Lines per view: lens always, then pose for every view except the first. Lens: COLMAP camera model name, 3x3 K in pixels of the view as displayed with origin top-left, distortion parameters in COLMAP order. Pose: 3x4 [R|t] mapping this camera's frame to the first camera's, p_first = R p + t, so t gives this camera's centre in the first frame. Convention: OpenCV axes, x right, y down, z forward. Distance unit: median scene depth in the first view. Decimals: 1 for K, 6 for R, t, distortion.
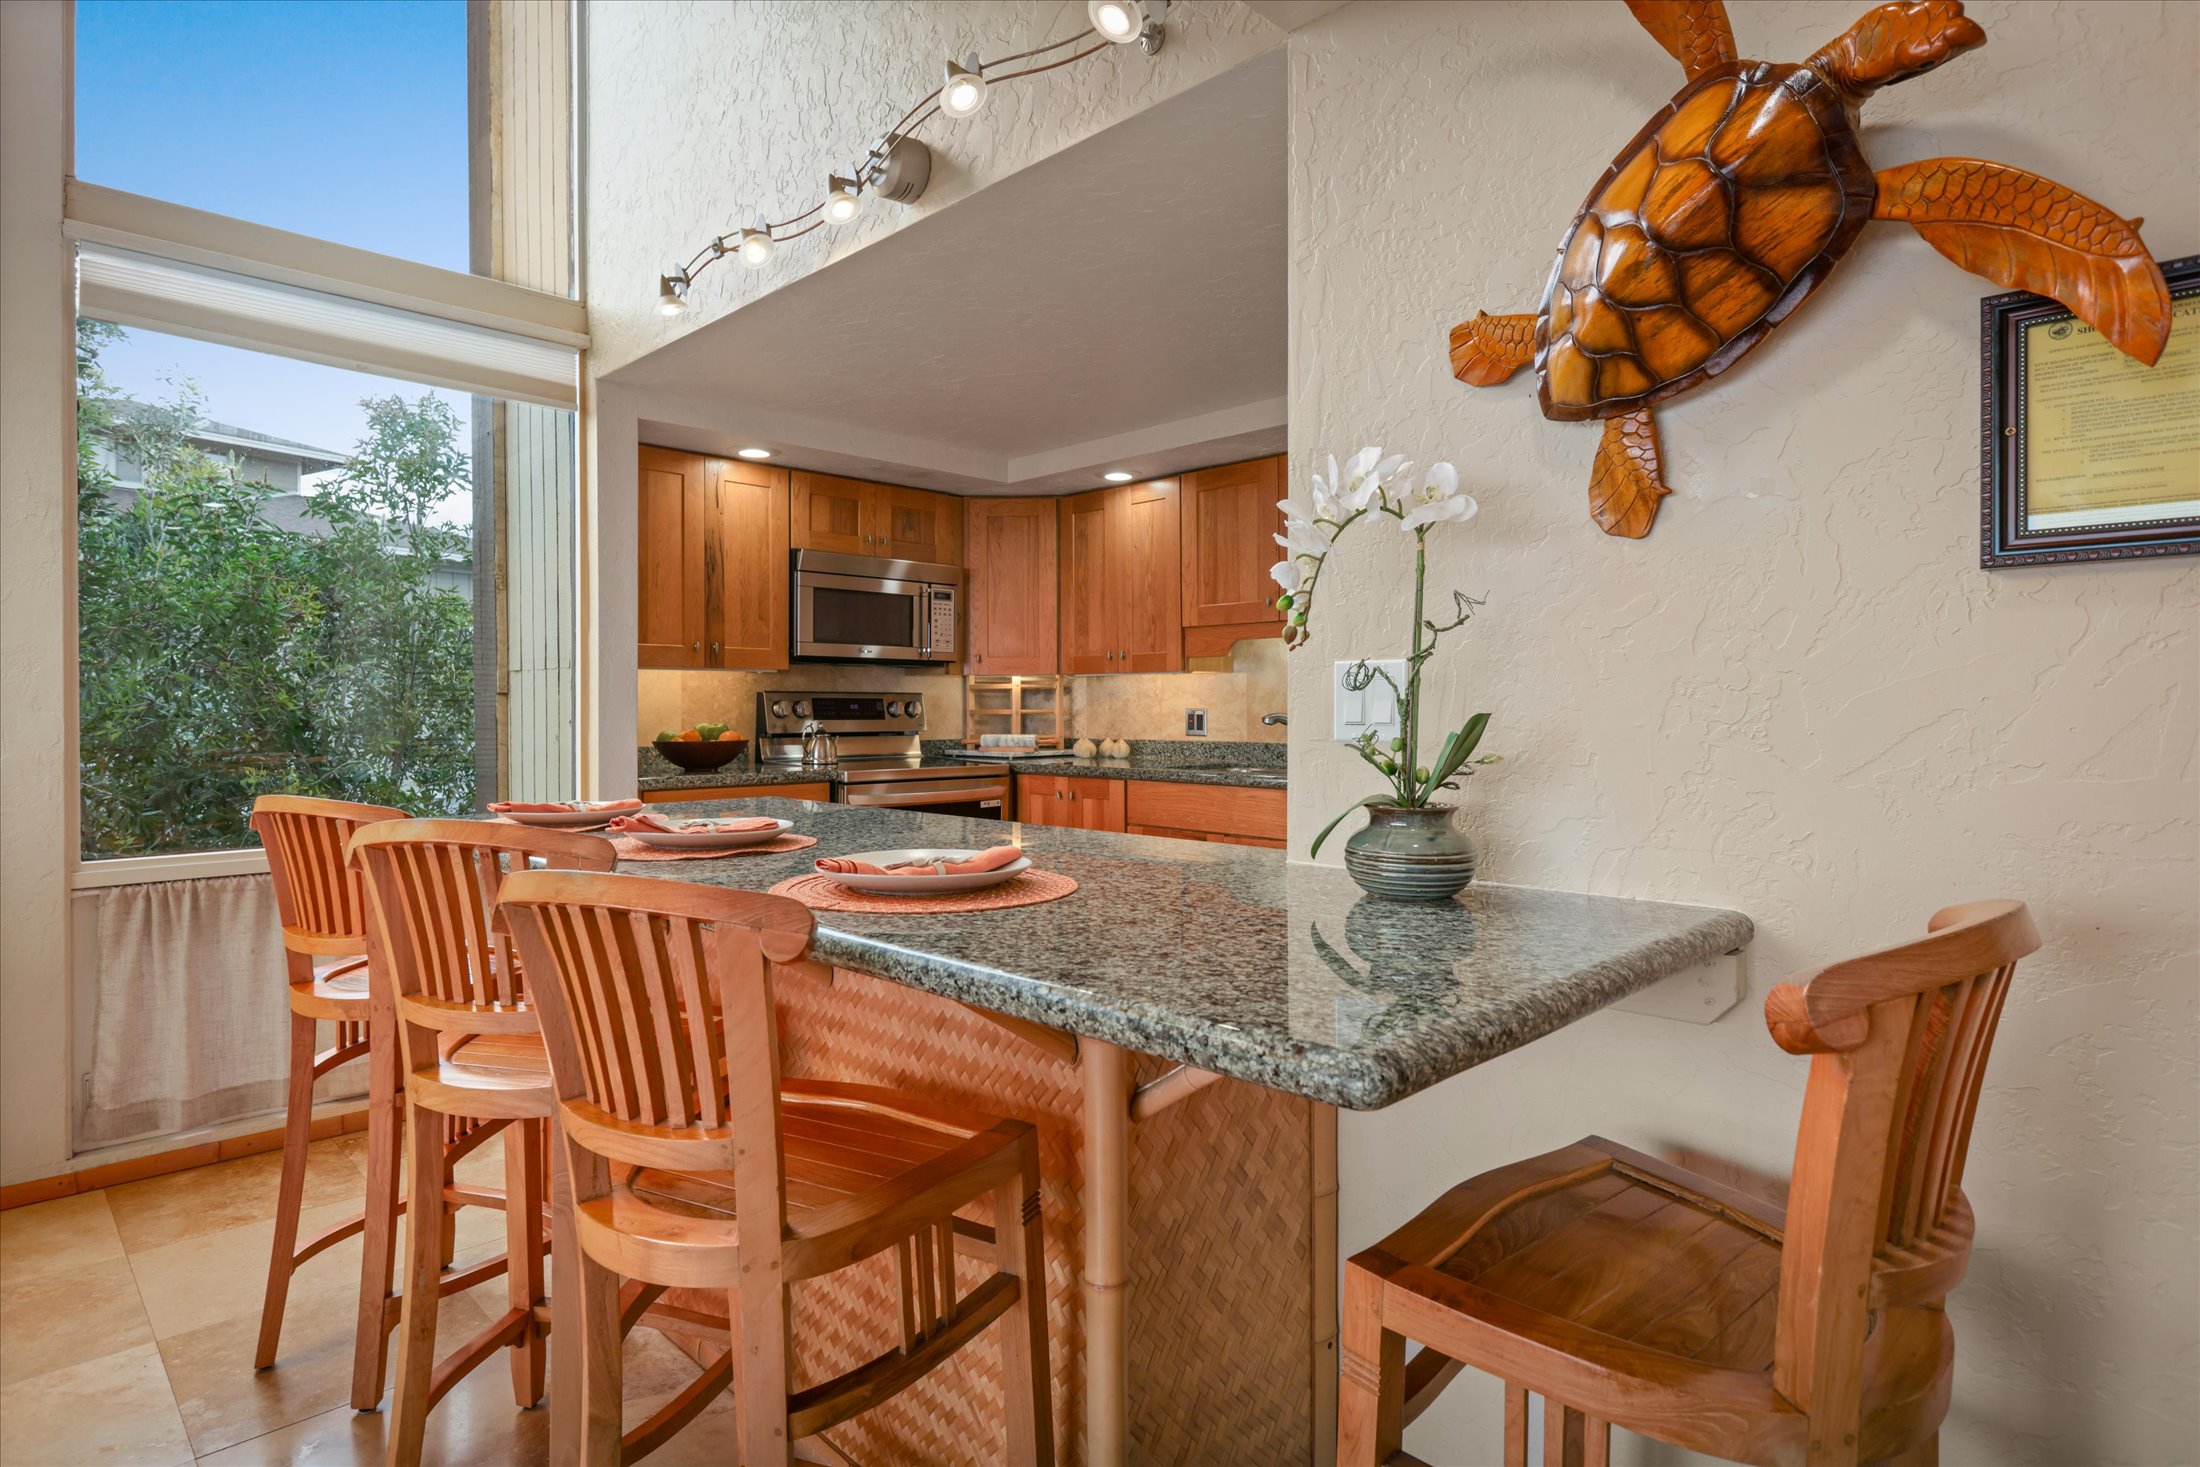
lens RADIAL K [[1143.6, 0, 1112.0], [0, 1143.6, 701.2], [0, 0, 1]] dist [0.002424, 0.002896]
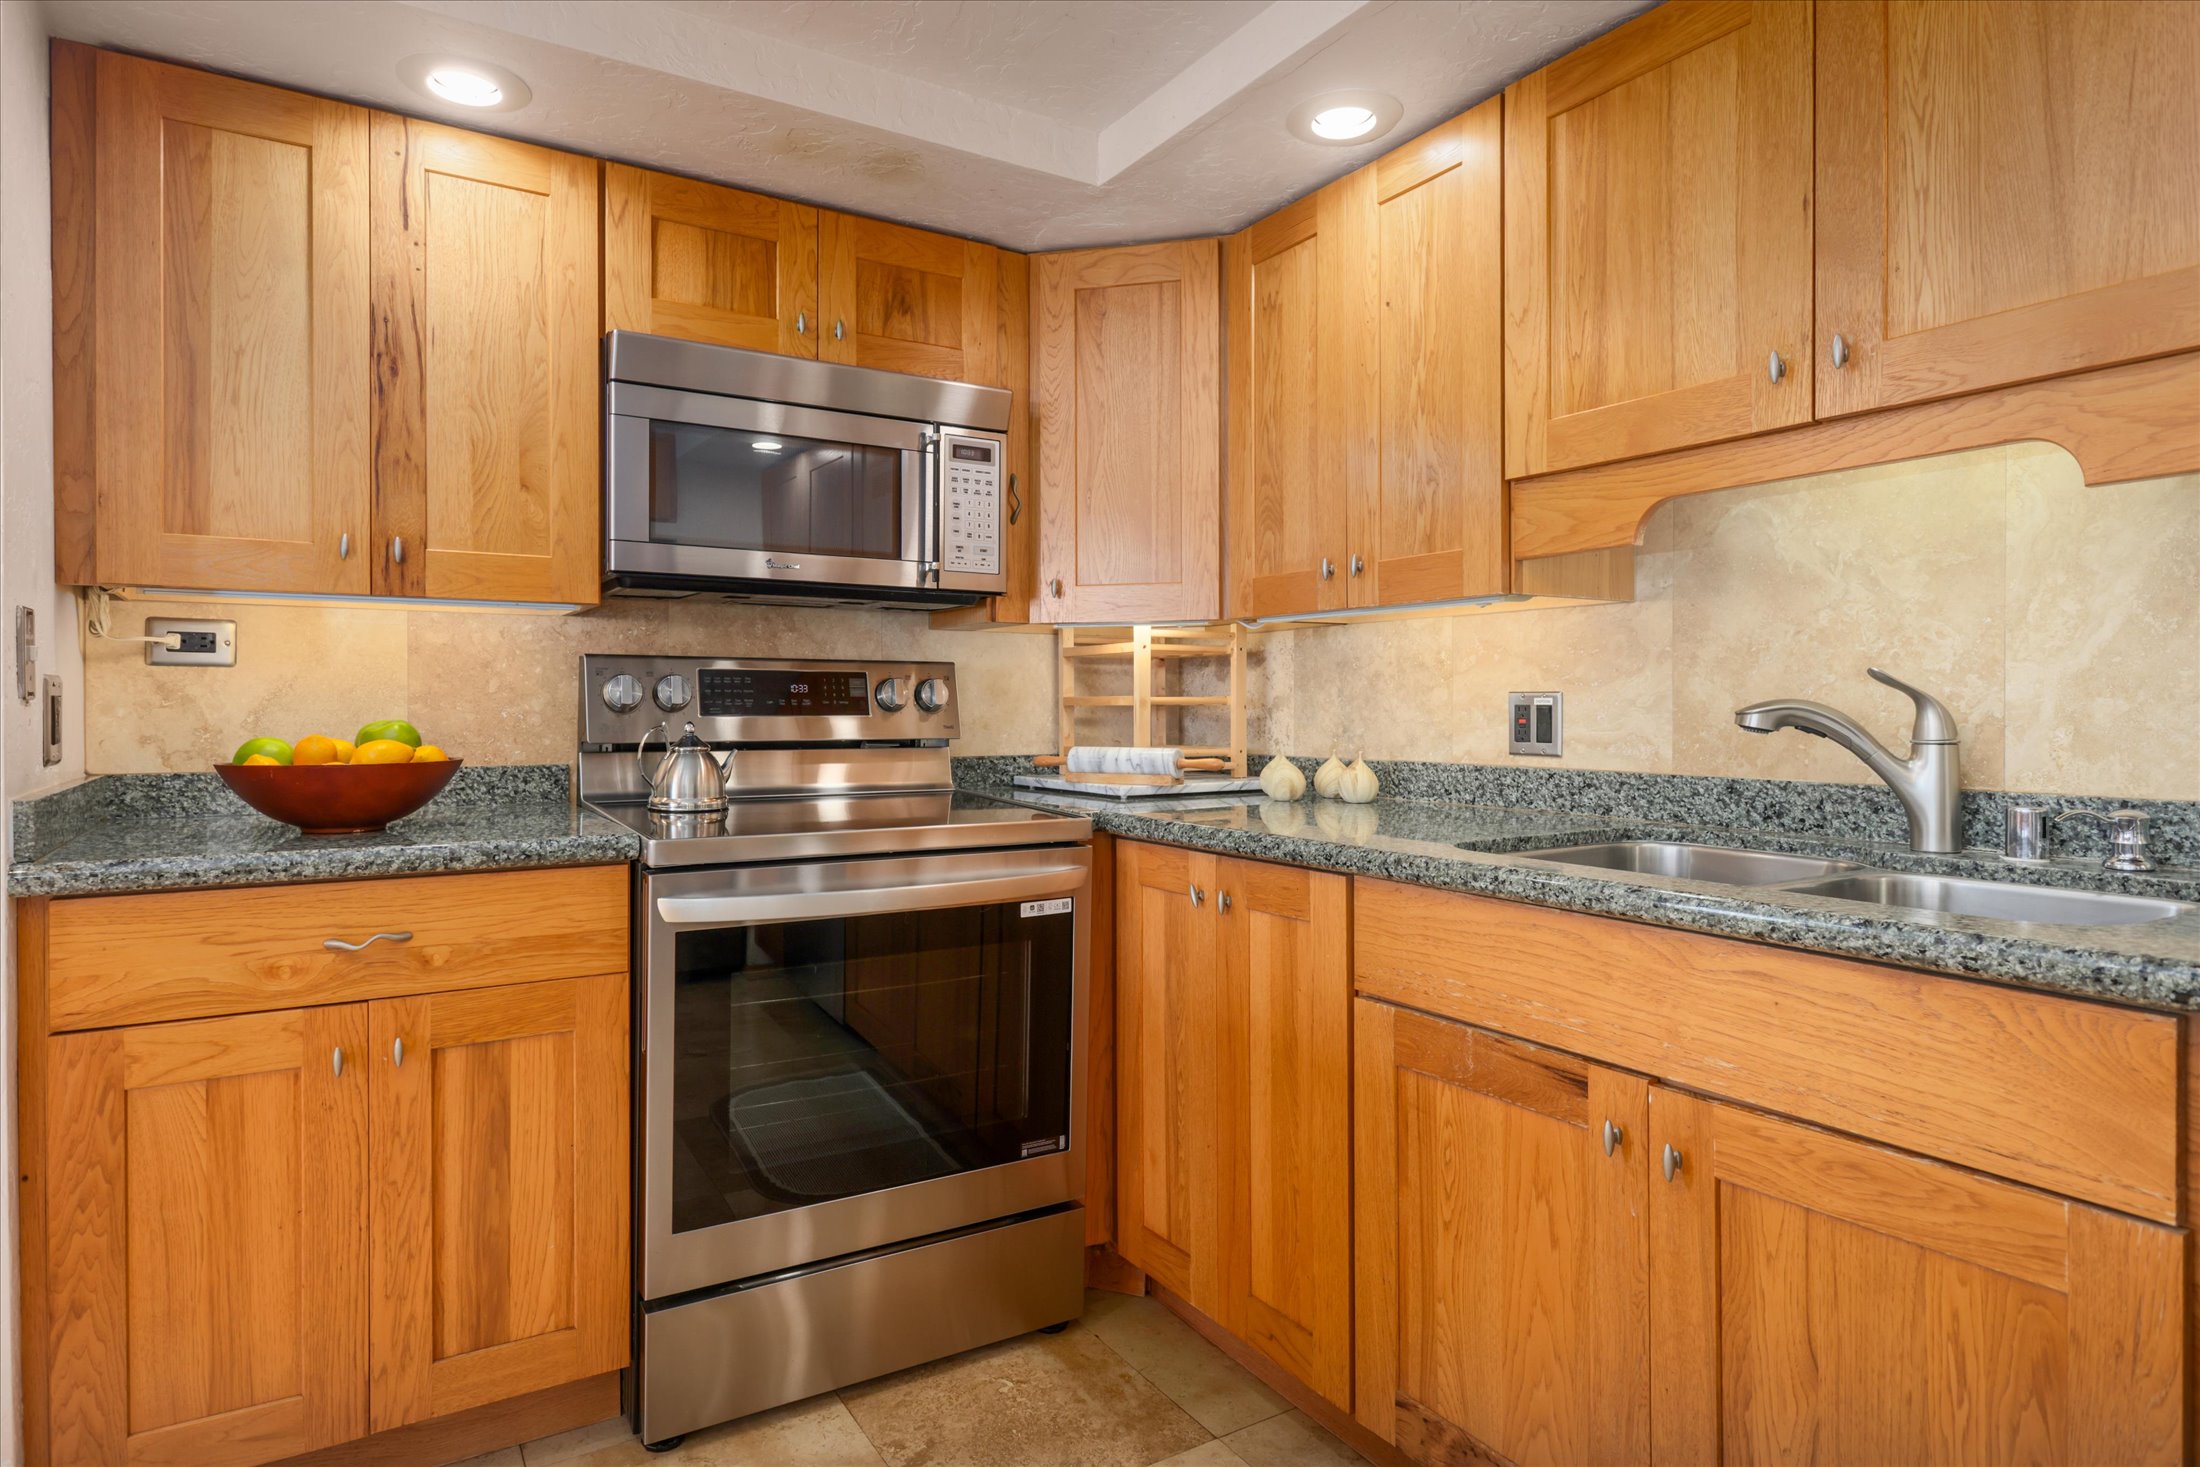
lens RADIAL K [[1230.1, 0, 1118.4], [0, 1230.1, 712.3], [0, 0, 1]] dist [0.001802, 0.001853]
pose [[0.974085, 0.003211, -0.226160, 0.028304], [-0.000917, 0.999947, 0.010247, 0.010370], [0.226180, -0.009774, 0.974036, 0.567216]]
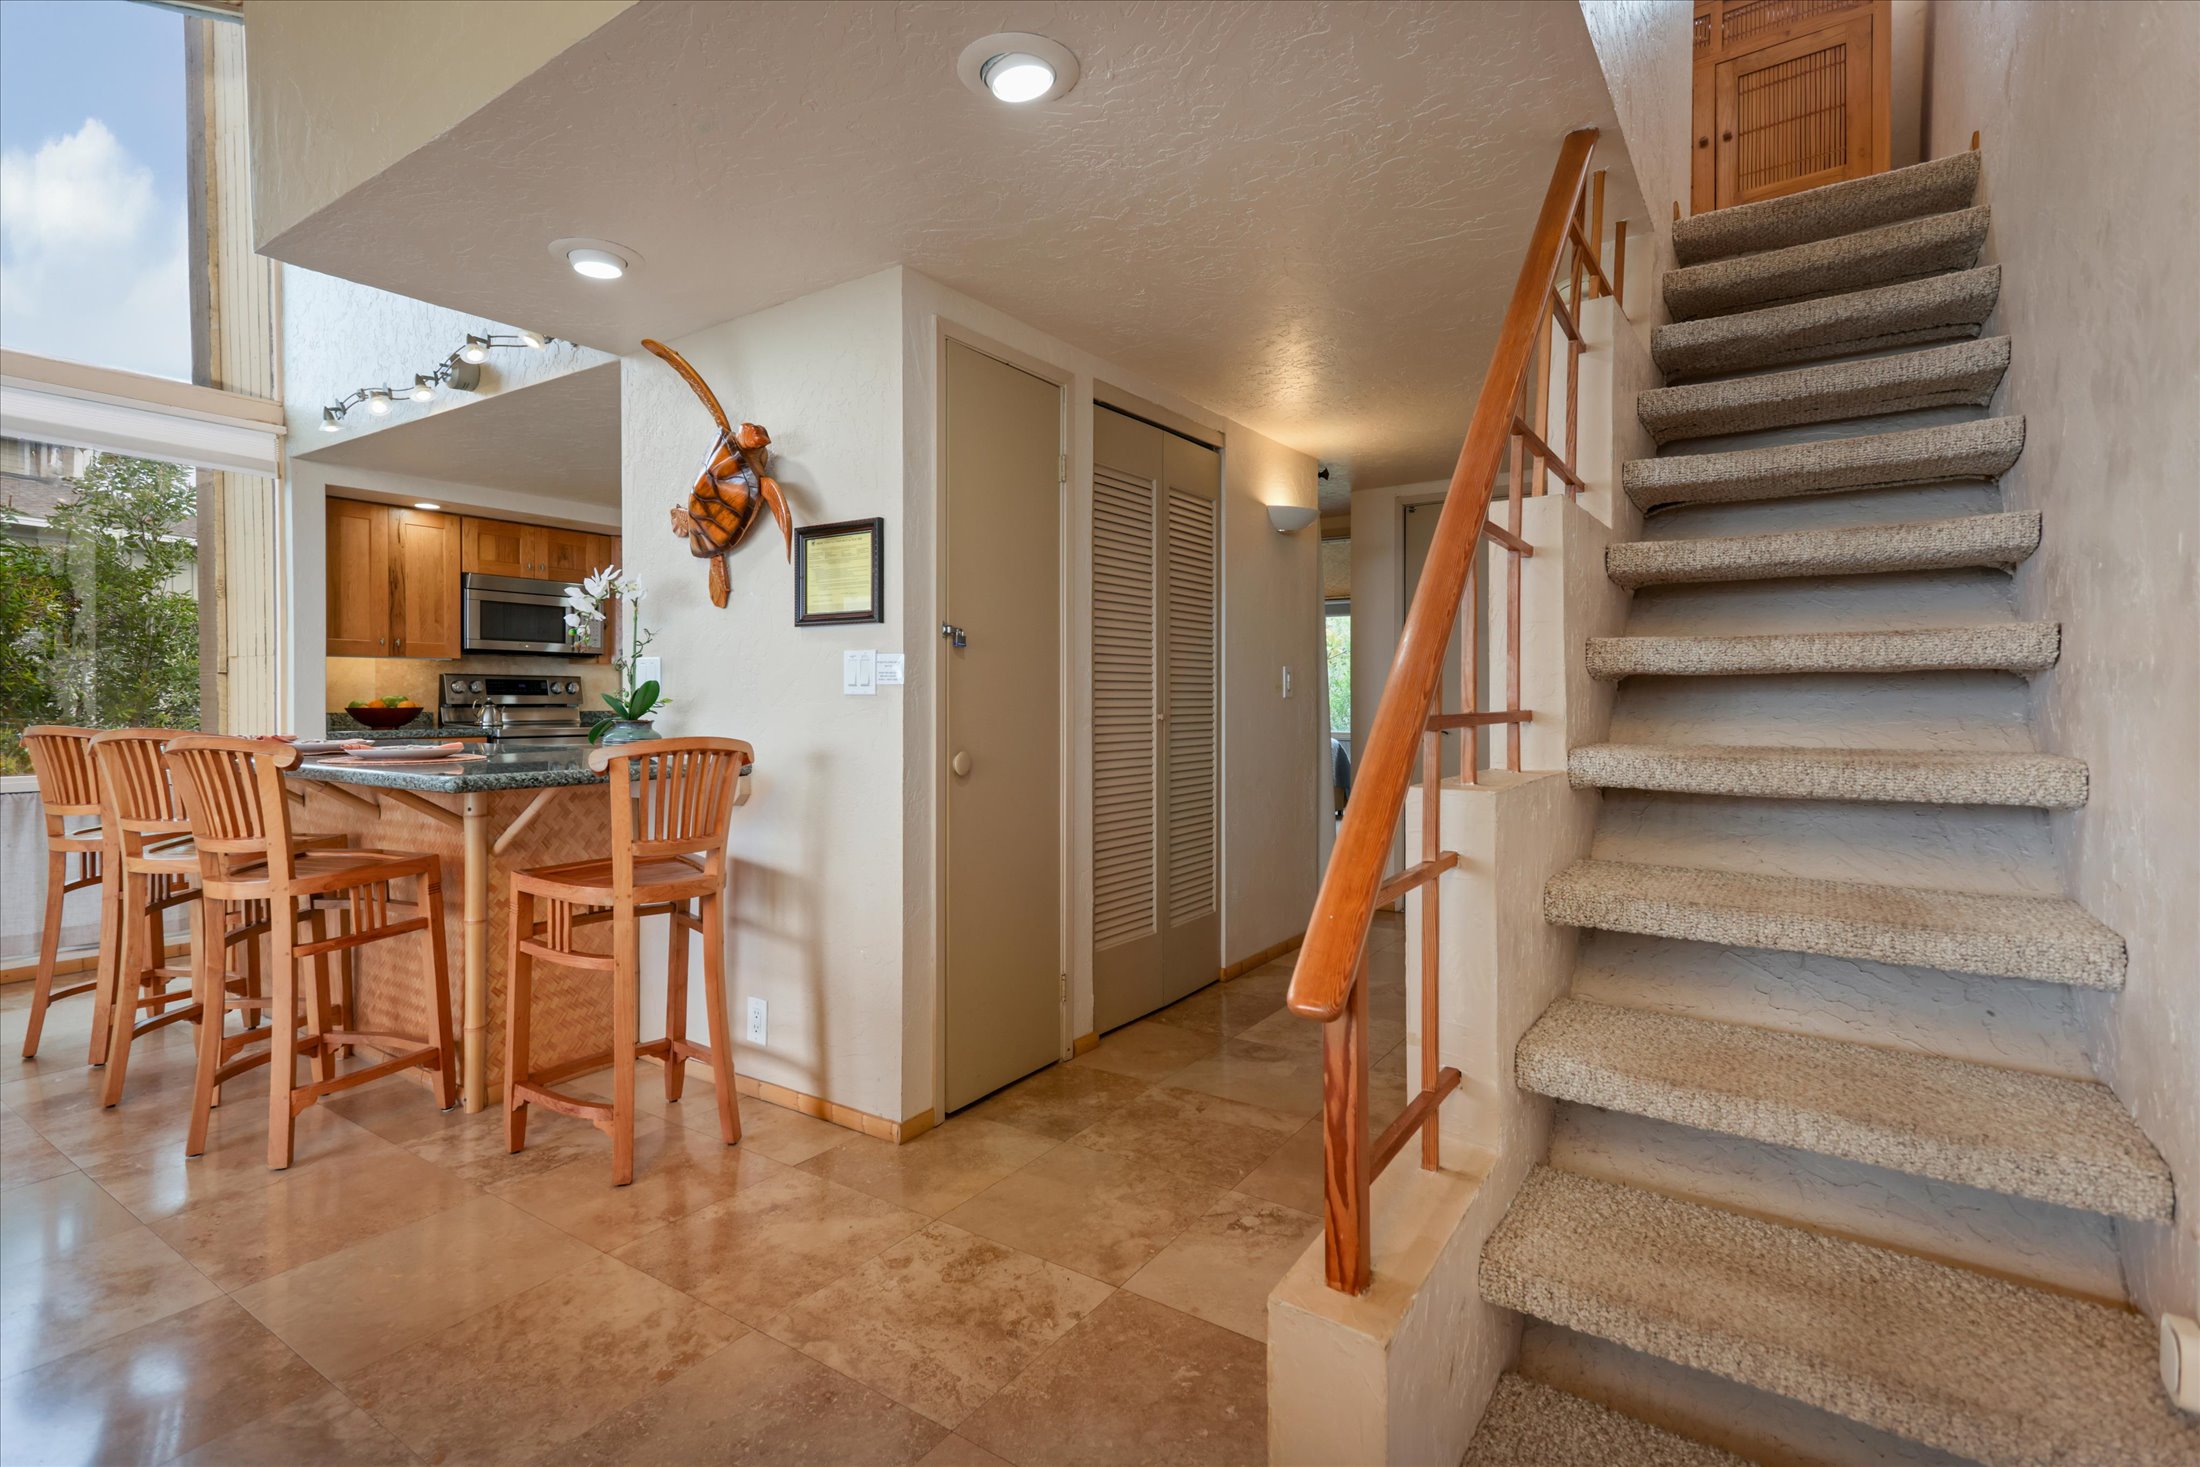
lens RADIAL K [[1023.9, 0, 1092.2], [0, 1023.9, 701.4], [0, 0, 1]] dist [0.021421, 0.003648]
pose [[0.984620, 0.003948, 0.174667, 0.261803], [-0.005635, 0.999942, 0.009162, 0.009261], [-0.174620, -0.010005, 0.984585, -0.391309]]
